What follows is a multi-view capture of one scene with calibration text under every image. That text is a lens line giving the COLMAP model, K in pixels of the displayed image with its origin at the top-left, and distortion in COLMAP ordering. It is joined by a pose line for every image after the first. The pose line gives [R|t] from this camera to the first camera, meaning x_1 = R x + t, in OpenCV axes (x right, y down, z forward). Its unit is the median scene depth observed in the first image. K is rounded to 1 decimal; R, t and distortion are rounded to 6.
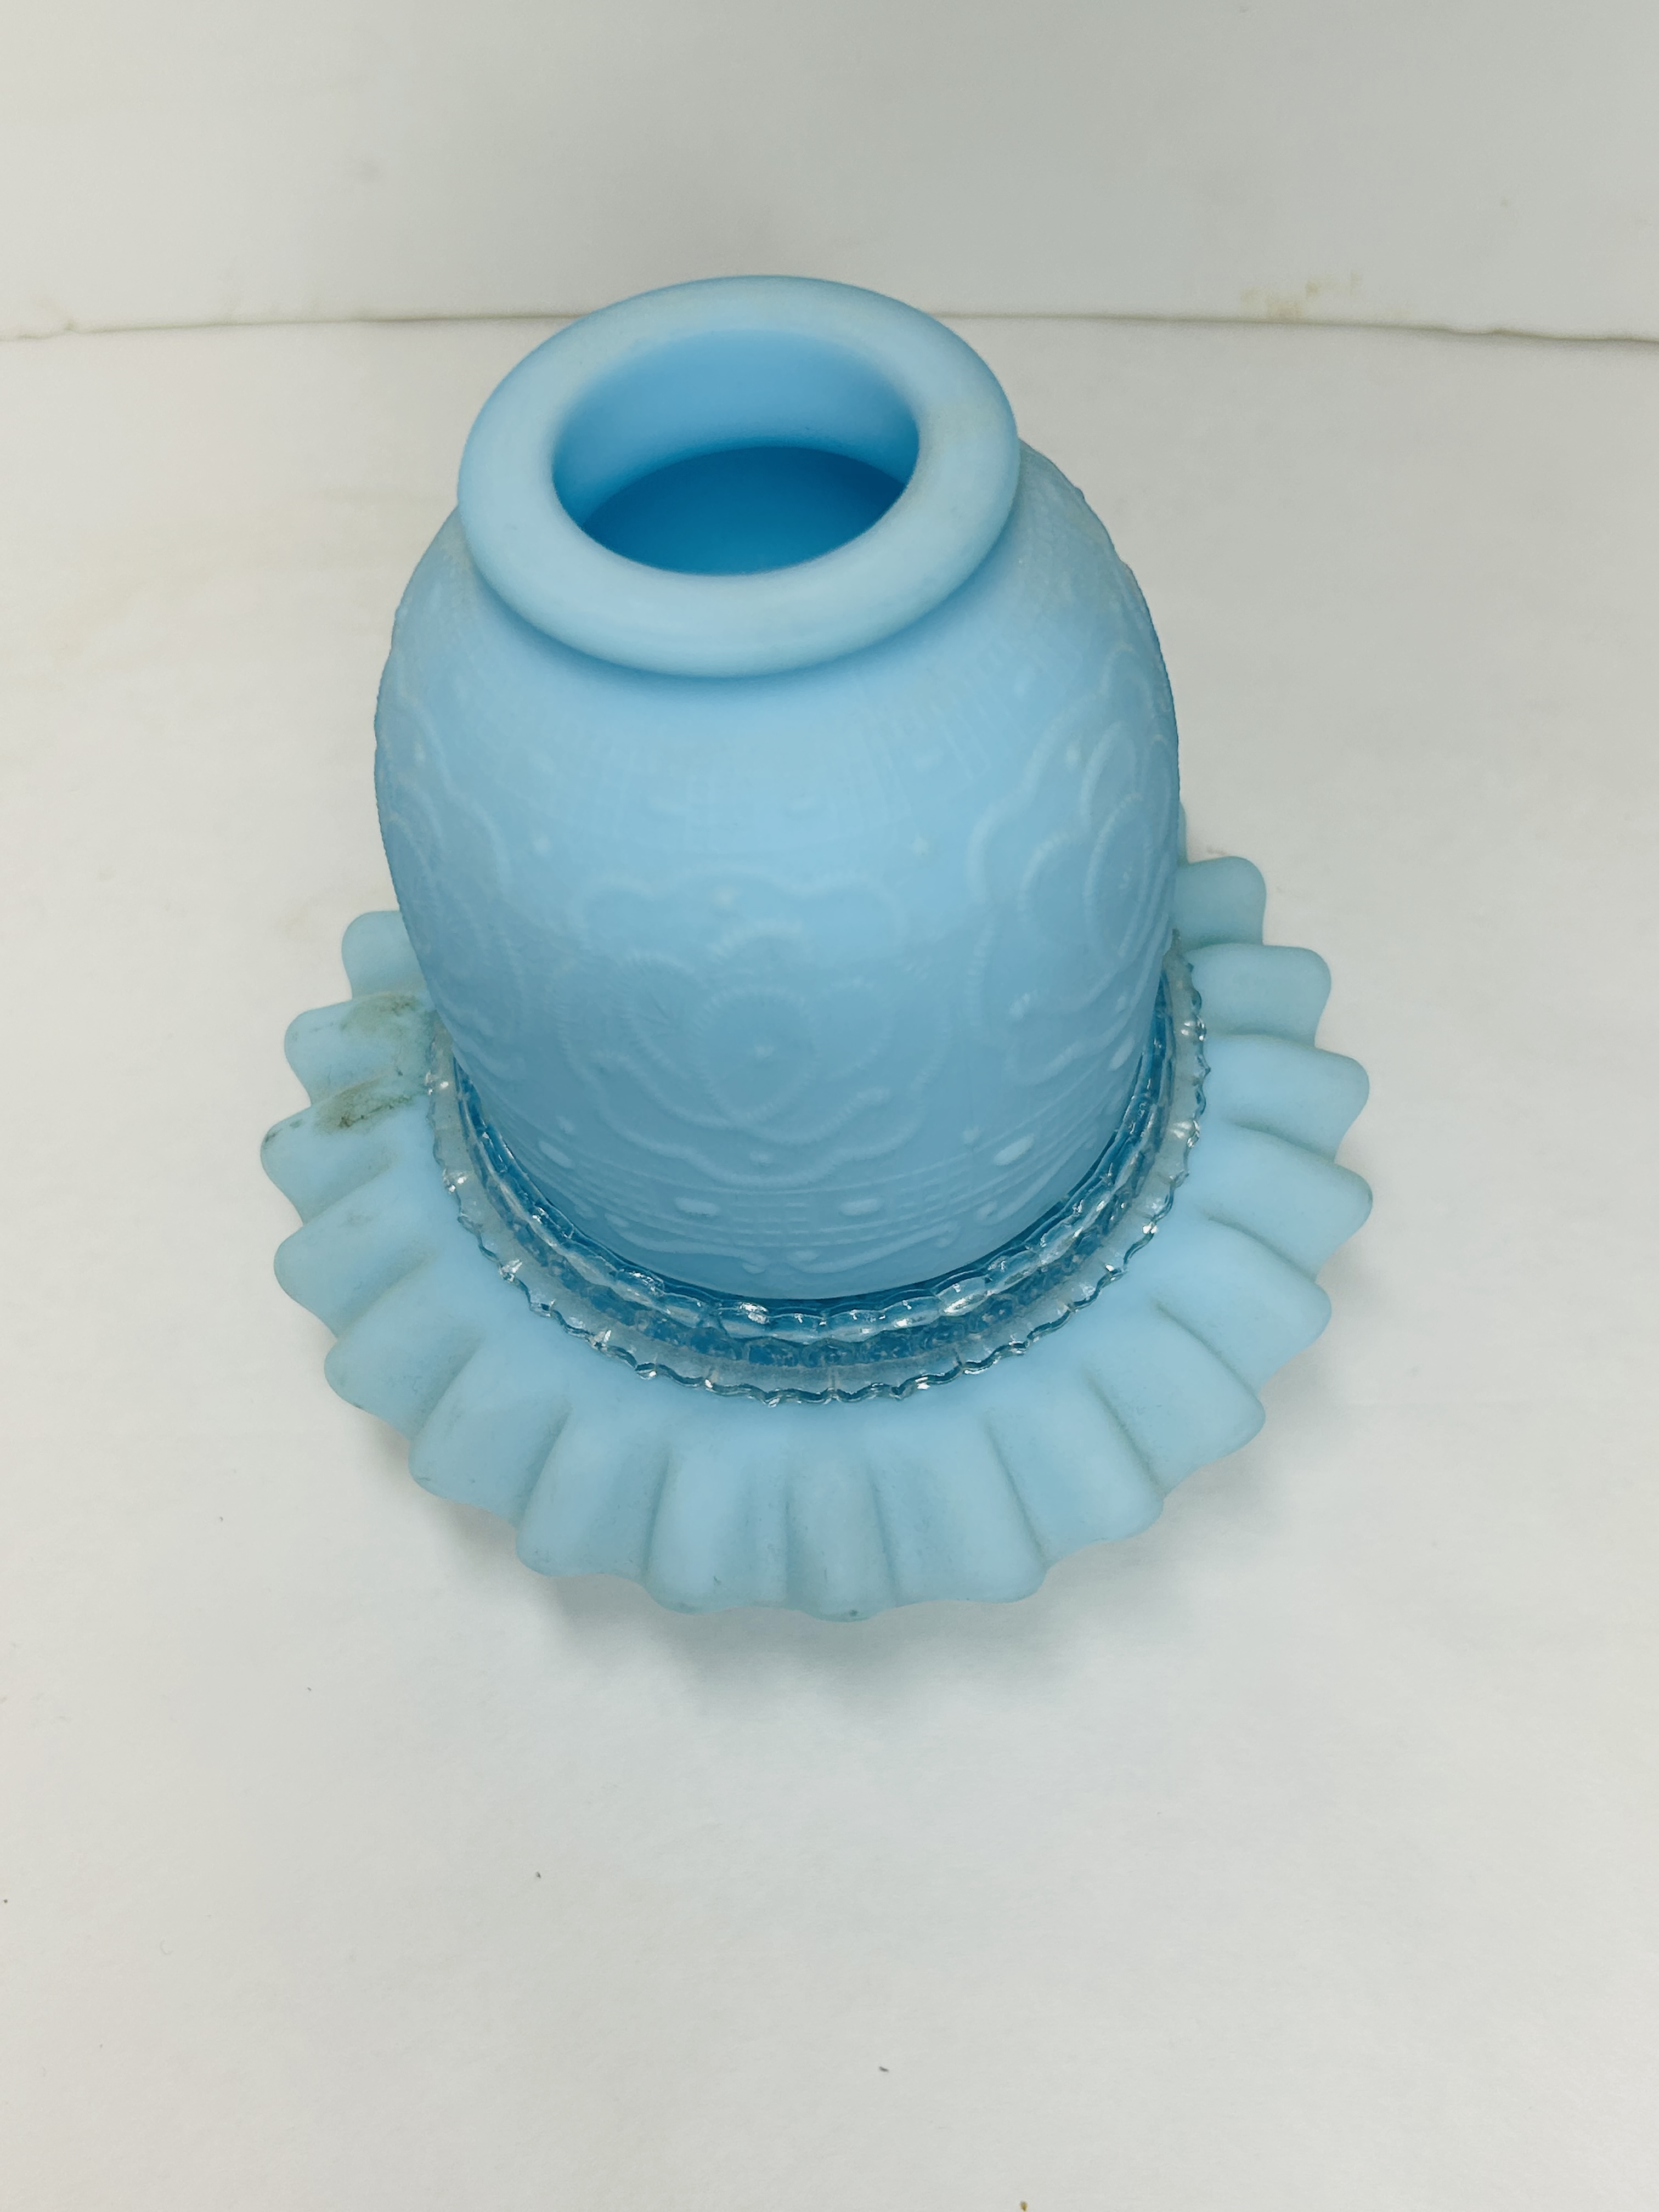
lens RADIAL K [[2457.3, 0, 829.5], [0, 2457.3, 1106.0], [0, 0, 1]] dist [0.004187, 0.009687]
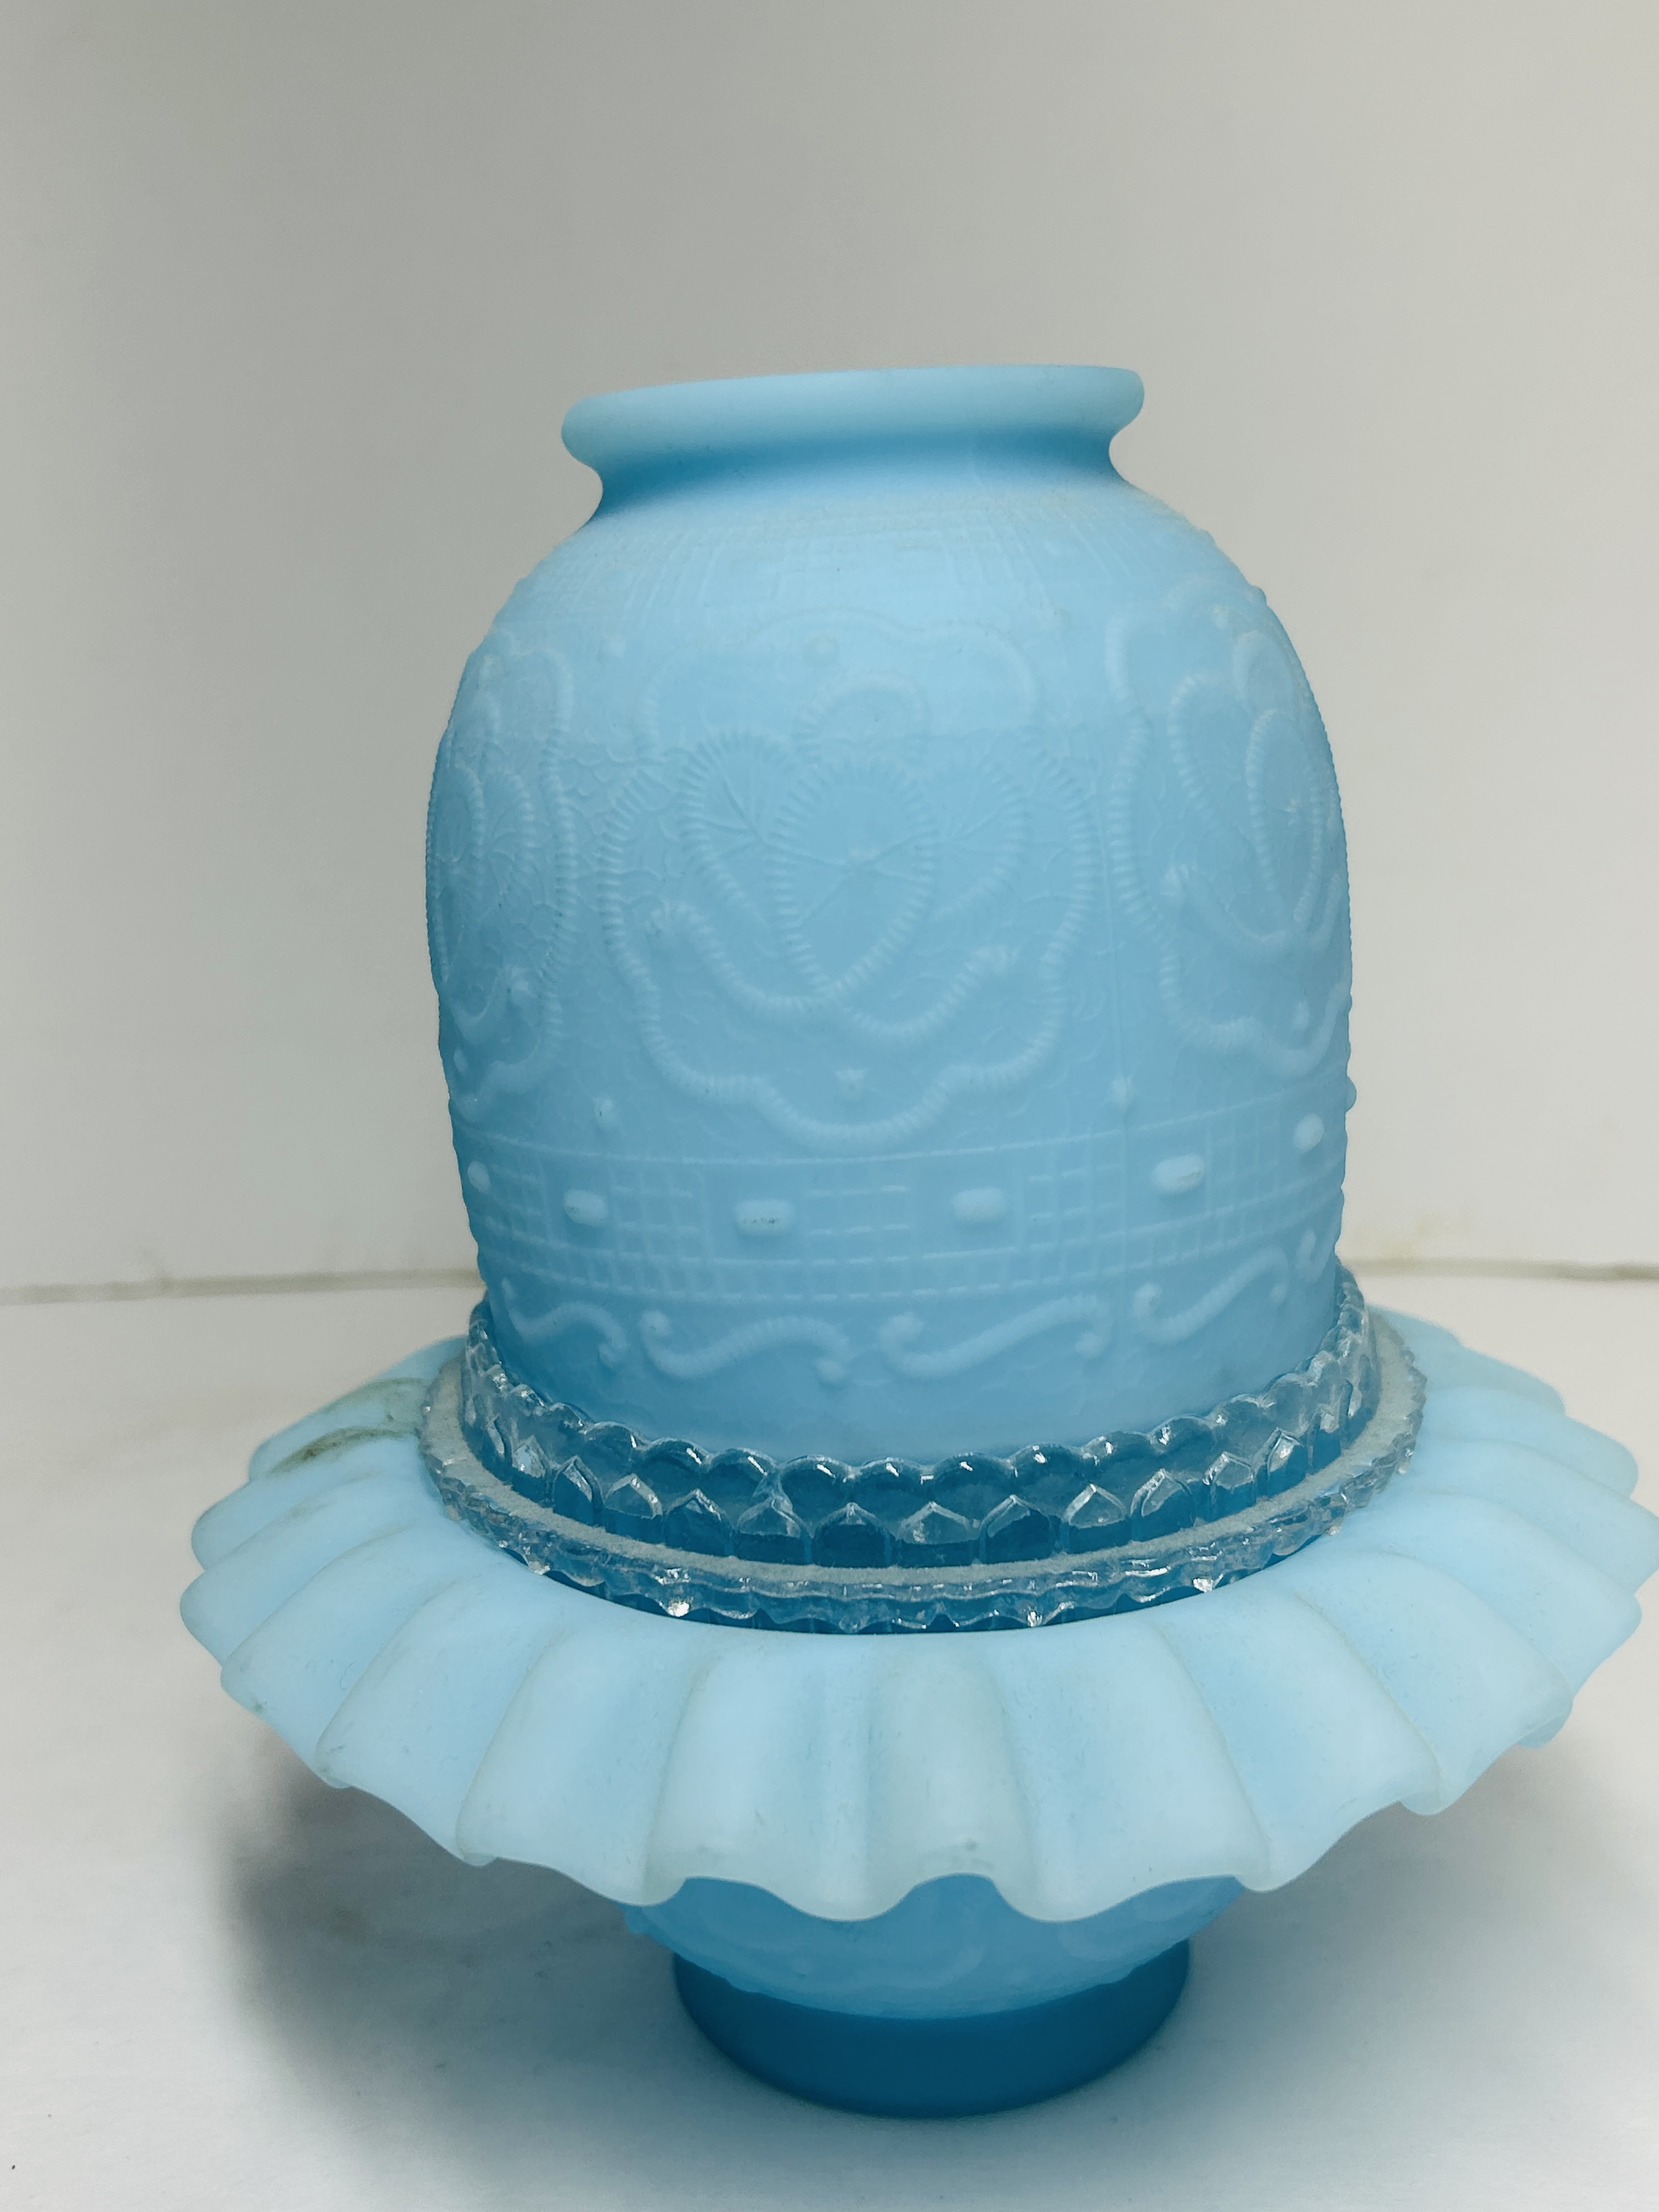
lens RADIAL K [[2457.3, 0, 829.5], [0, 2457.3, 1106.0], [0, 0, 1]] dist [0.004187, 0.009687]
pose [[0.999117, 0.011482, -0.040407, -0.003207], [-0.035617, 0.741545, -0.669957, 0.527479], [0.022271, 0.670805, 0.741299, 0.418361]]
